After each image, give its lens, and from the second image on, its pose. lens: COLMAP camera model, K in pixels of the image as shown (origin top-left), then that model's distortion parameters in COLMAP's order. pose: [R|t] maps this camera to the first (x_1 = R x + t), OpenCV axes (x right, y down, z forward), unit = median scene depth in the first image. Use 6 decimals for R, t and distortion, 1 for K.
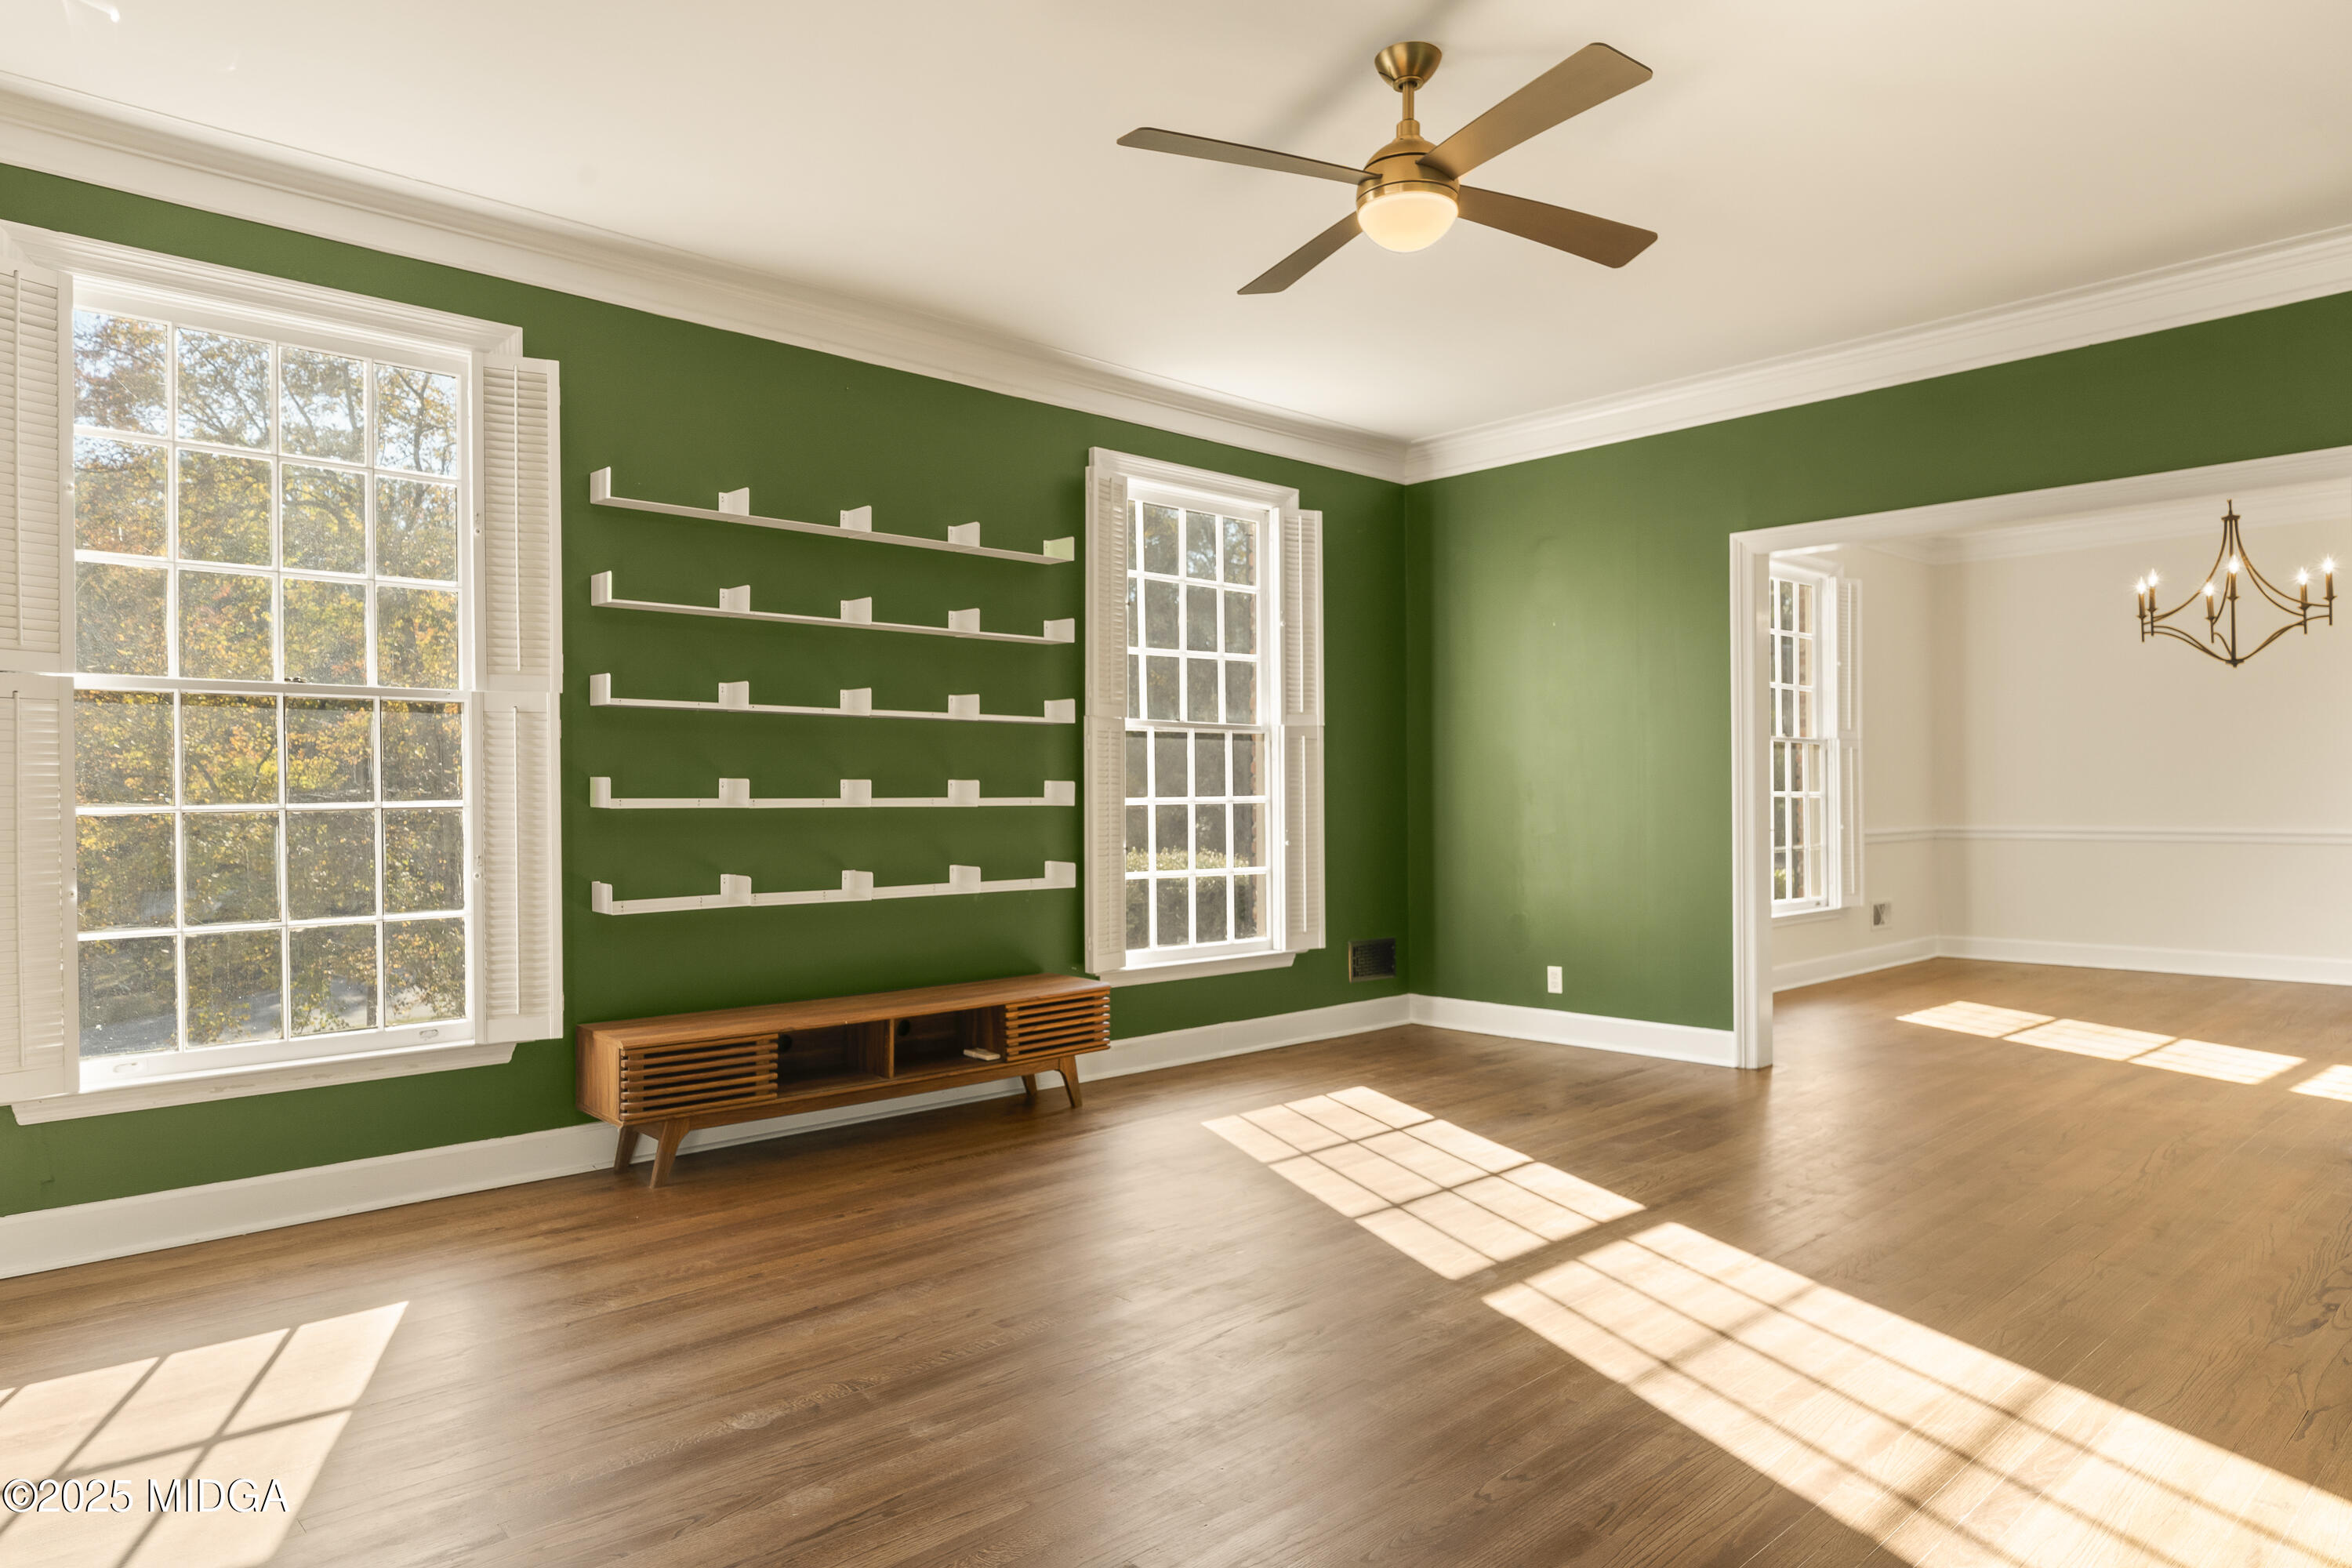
lens RADIAL K [[1429.8, 0, 1183.1], [0, 1429.8, 793.4], [0, 0, 1]] dist [0.009978, 0.002547]
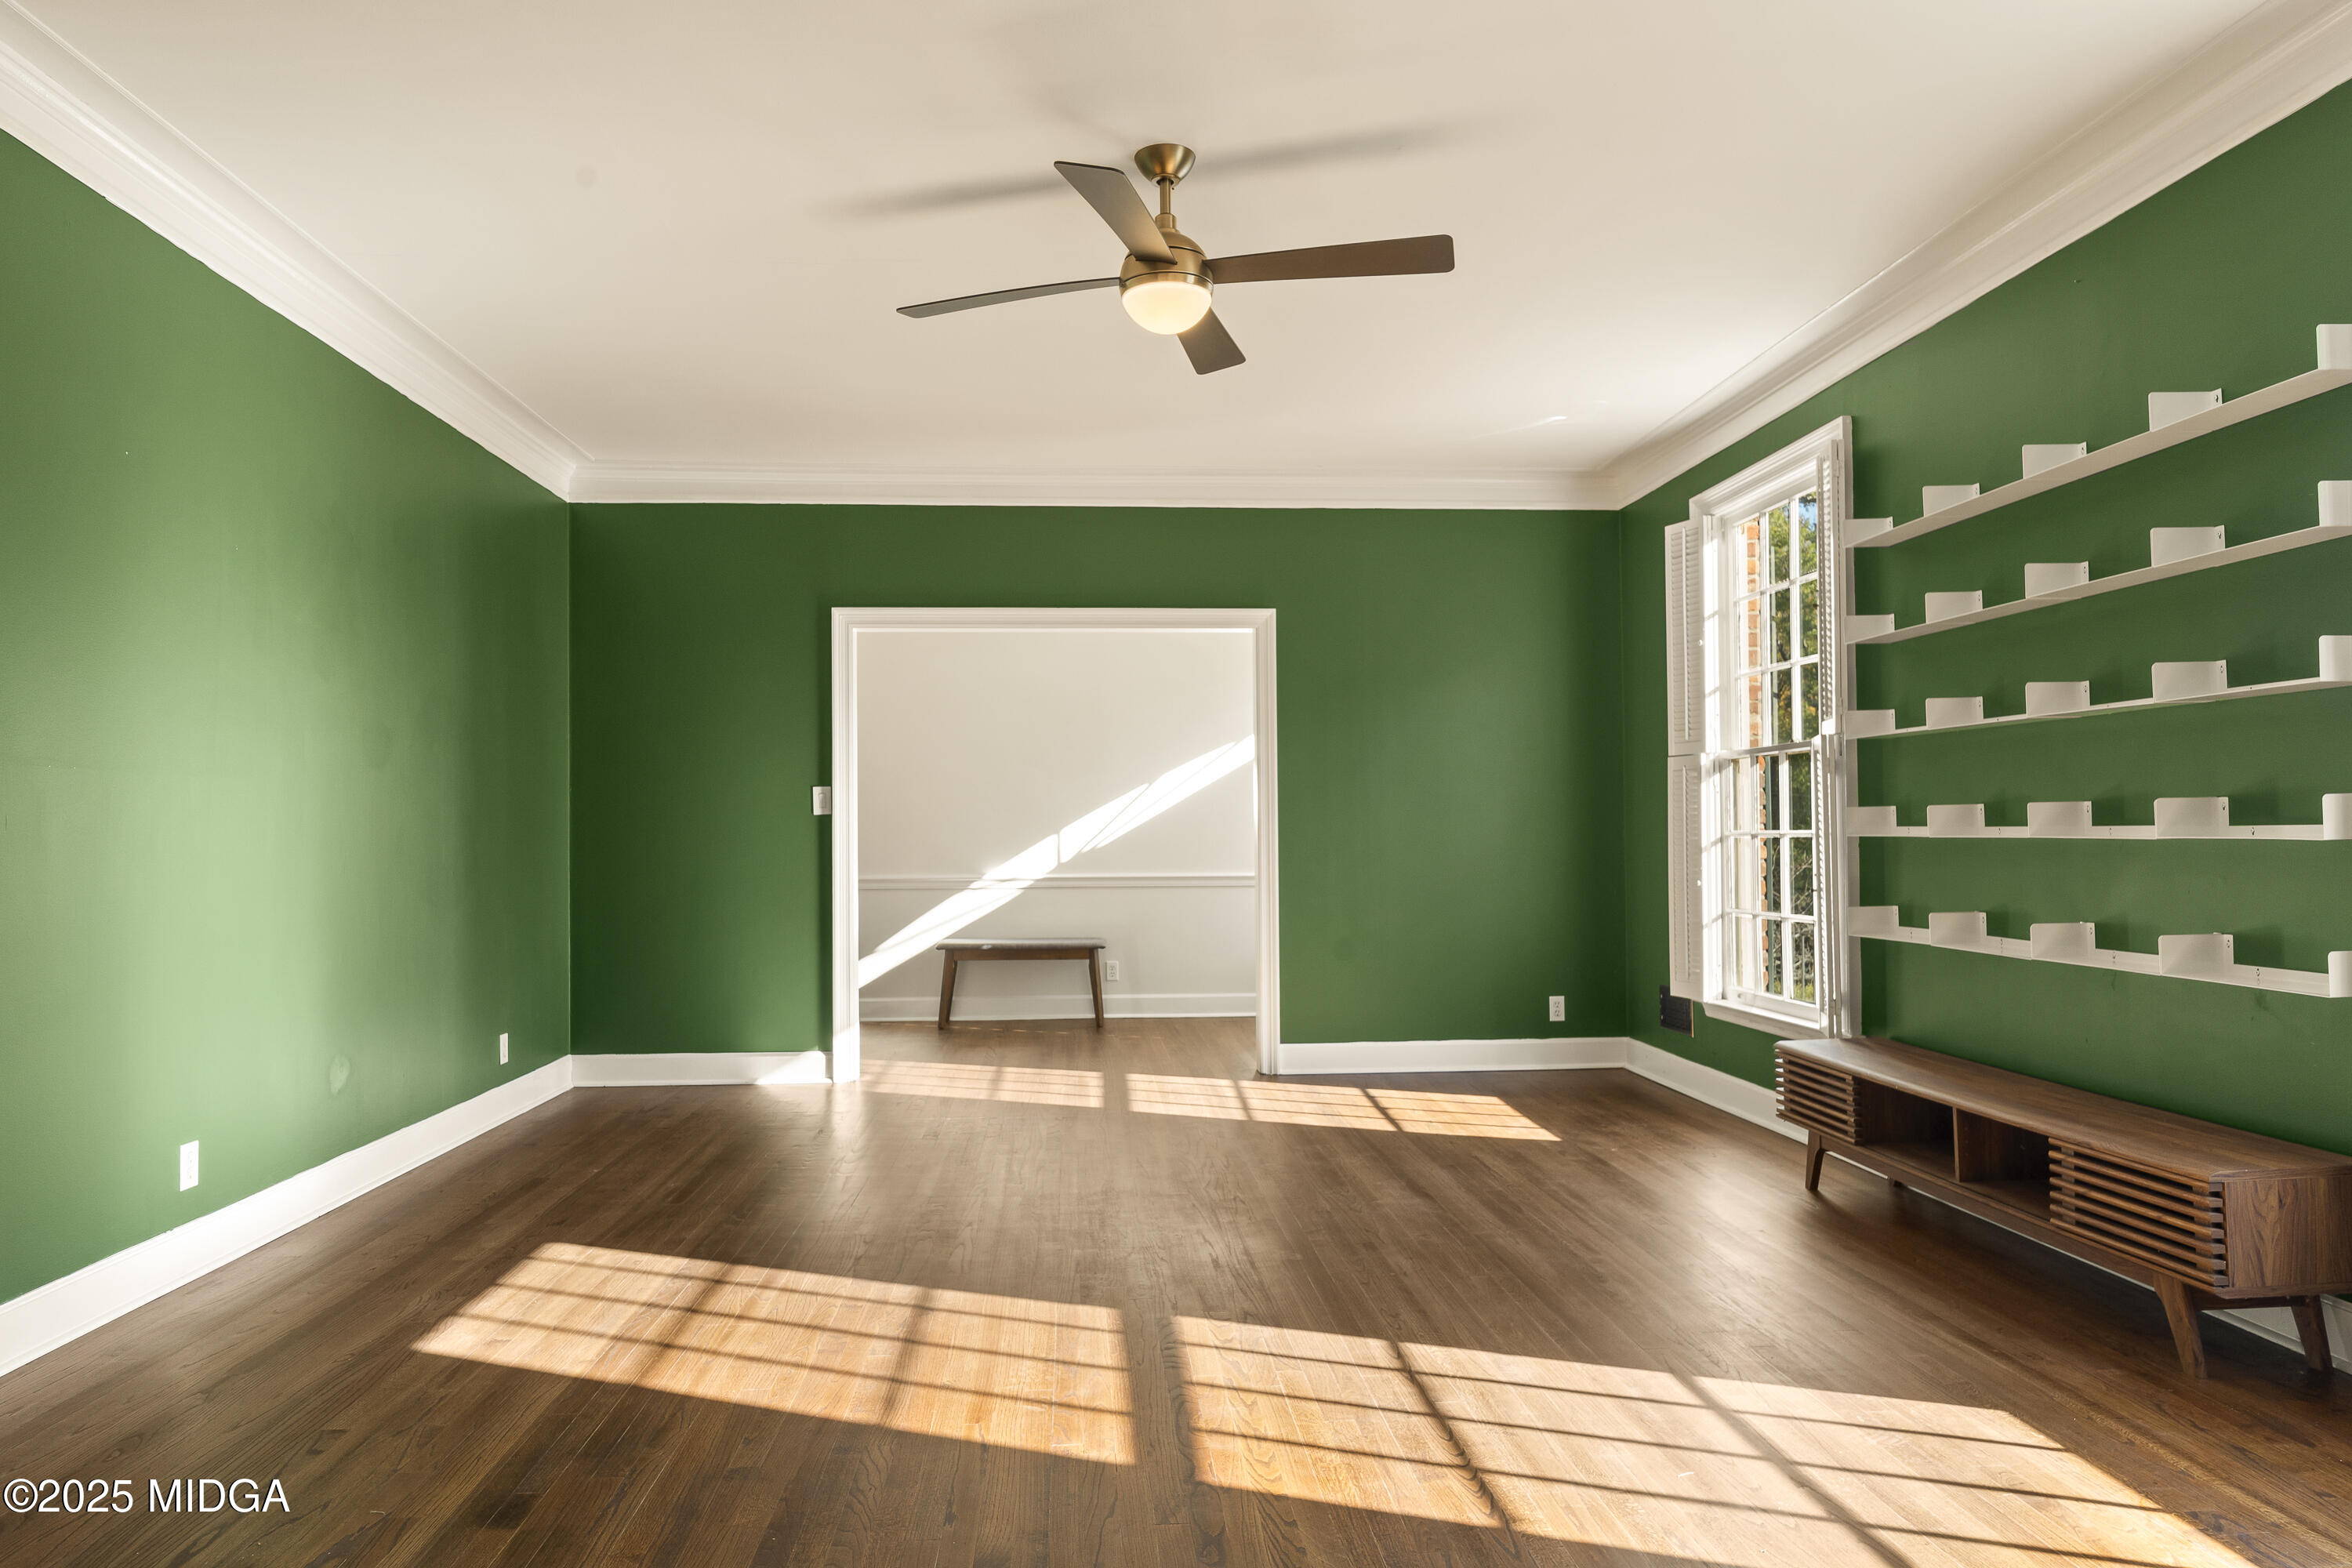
lens RADIAL K [[1487.8, 0, 1170.7], [0, 1487.8, 786.2], [0, 0, 1]] dist [0.015137, 0.002008]
pose [[-0.638721, -0.012630, -0.769335, 1.055571], [0.016034, 0.999430, -0.029720, -0.003251], [0.769271, -0.031318, -0.638154, 1.768226]]
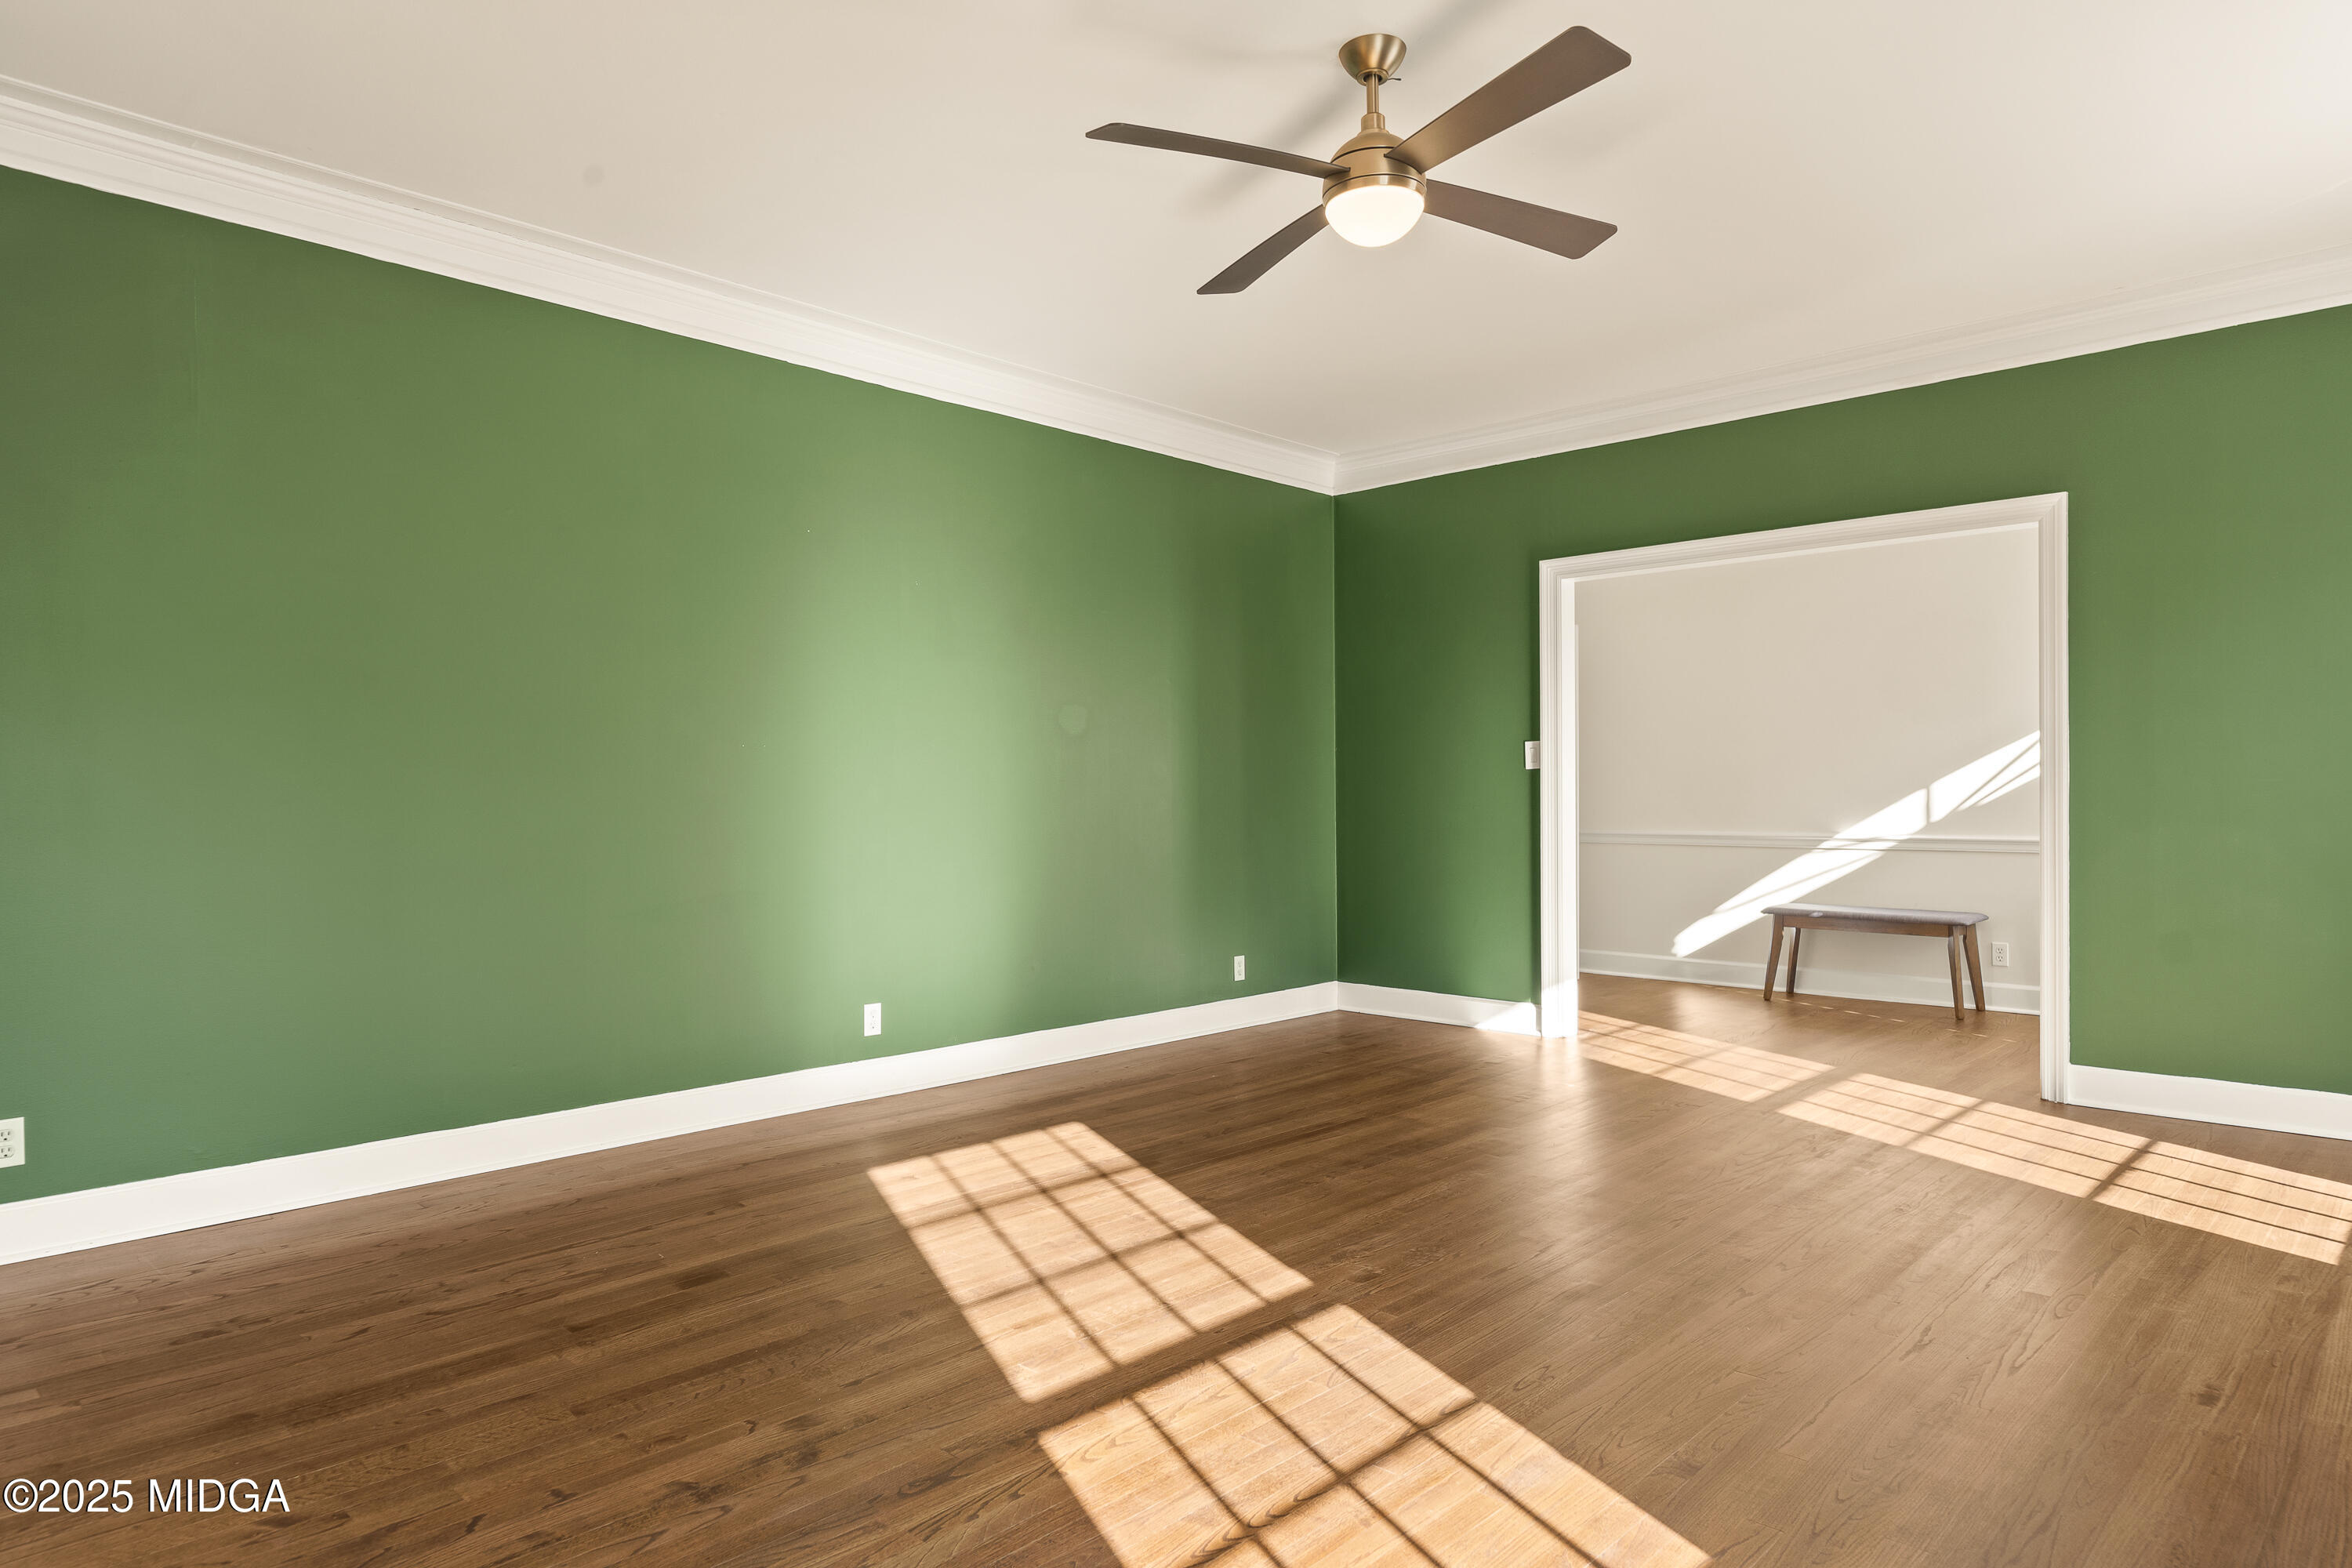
lens RADIAL K [[1429.8, 0, 1171.6], [0, 1429.8, 773.6], [0, 0, 1]] dist [0.009978, 0.002547]
pose [[-0.999129, 0.012225, -0.039899, 0.350993], [0.013025, 0.999718, -0.019850, 0.006451], [0.039645, -0.020352, -0.999007, 2.049294]]
